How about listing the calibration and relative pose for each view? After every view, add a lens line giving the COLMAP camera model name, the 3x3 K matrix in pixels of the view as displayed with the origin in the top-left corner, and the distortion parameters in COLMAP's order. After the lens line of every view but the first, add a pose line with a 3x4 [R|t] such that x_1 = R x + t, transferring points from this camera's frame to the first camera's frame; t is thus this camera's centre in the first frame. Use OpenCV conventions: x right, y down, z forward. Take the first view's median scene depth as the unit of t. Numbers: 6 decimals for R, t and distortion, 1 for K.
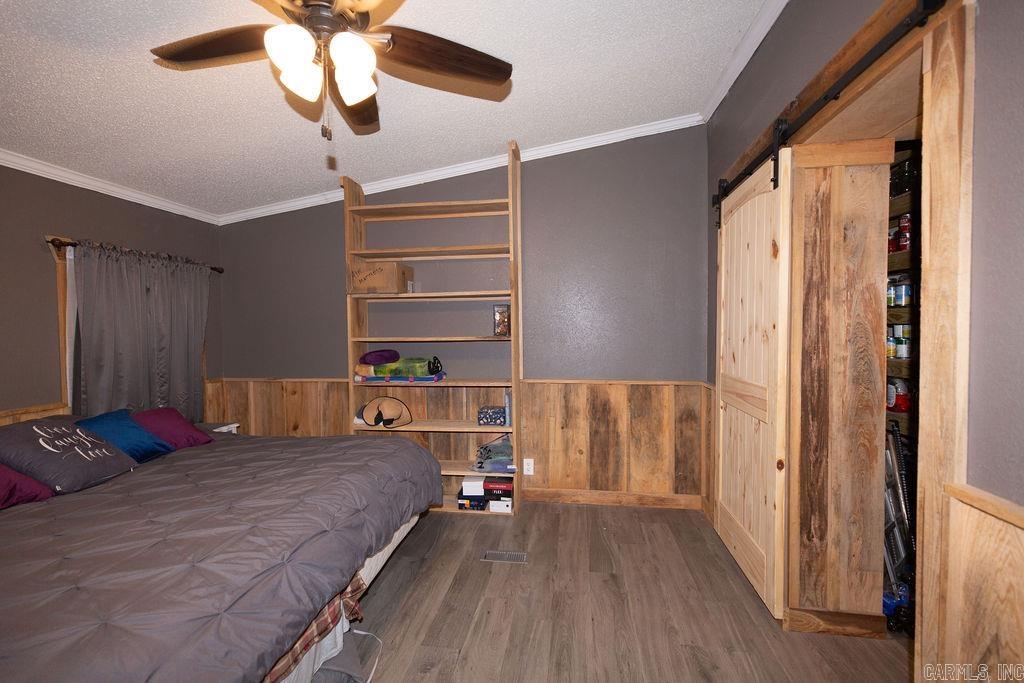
lens RADIAL K [[456.7, 0, 513.6], [0, 456.7, 340.2], [0, 0, 1]] dist [0.001618, -0.001308]
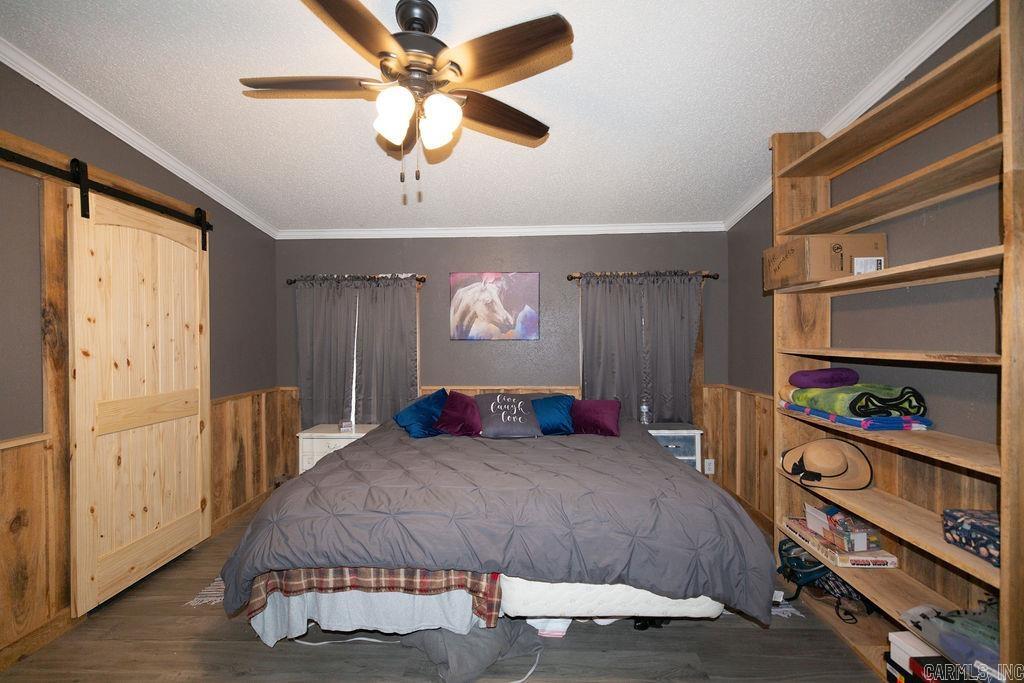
lens RADIAL K [[456.7, 0, 506.6], [0, 456.7, 339.1], [0, 0, 1]] dist [0.001618, -0.001308]
pose [[0.090152, 0.010357, -0.995874, 0.338668], [-0.016930, 0.999817, 0.008865, -0.018464], [0.995784, 0.016061, 0.090311, 0.482671]]
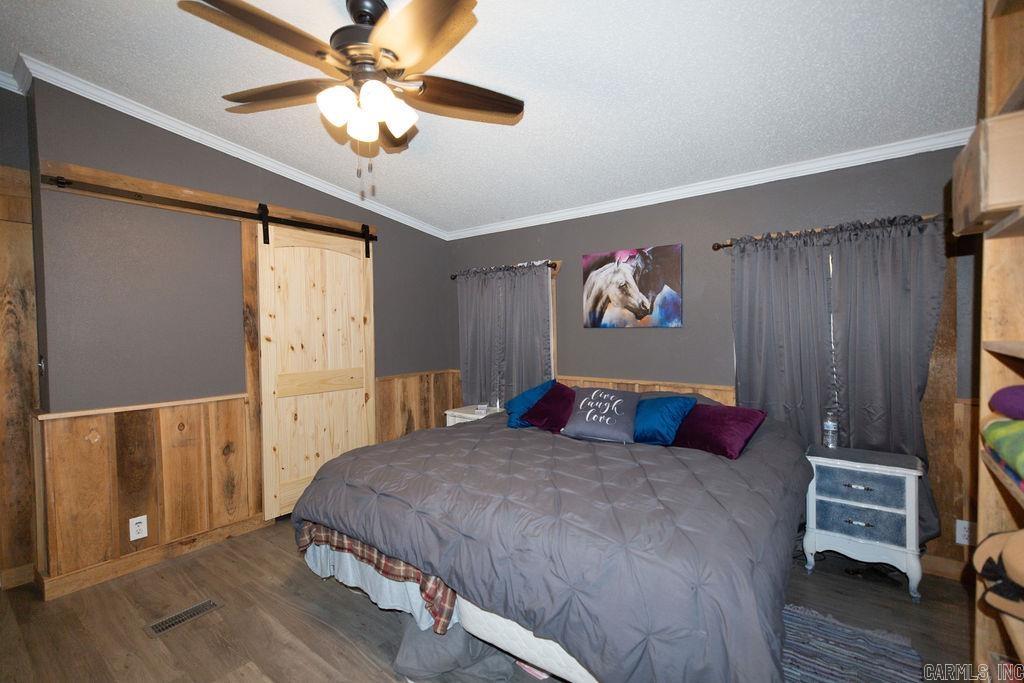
lens RADIAL K [[456.7, 0, 510.5], [0, 456.7, 338.9], [0, 0, 1]] dist [0.001618, -0.001308]
pose [[-0.503481, 0.037176, -0.863206, 0.205206], [-0.000320, 0.999066, 0.043214, -0.023252], [0.864006, 0.022034, -0.502999, 0.804855]]
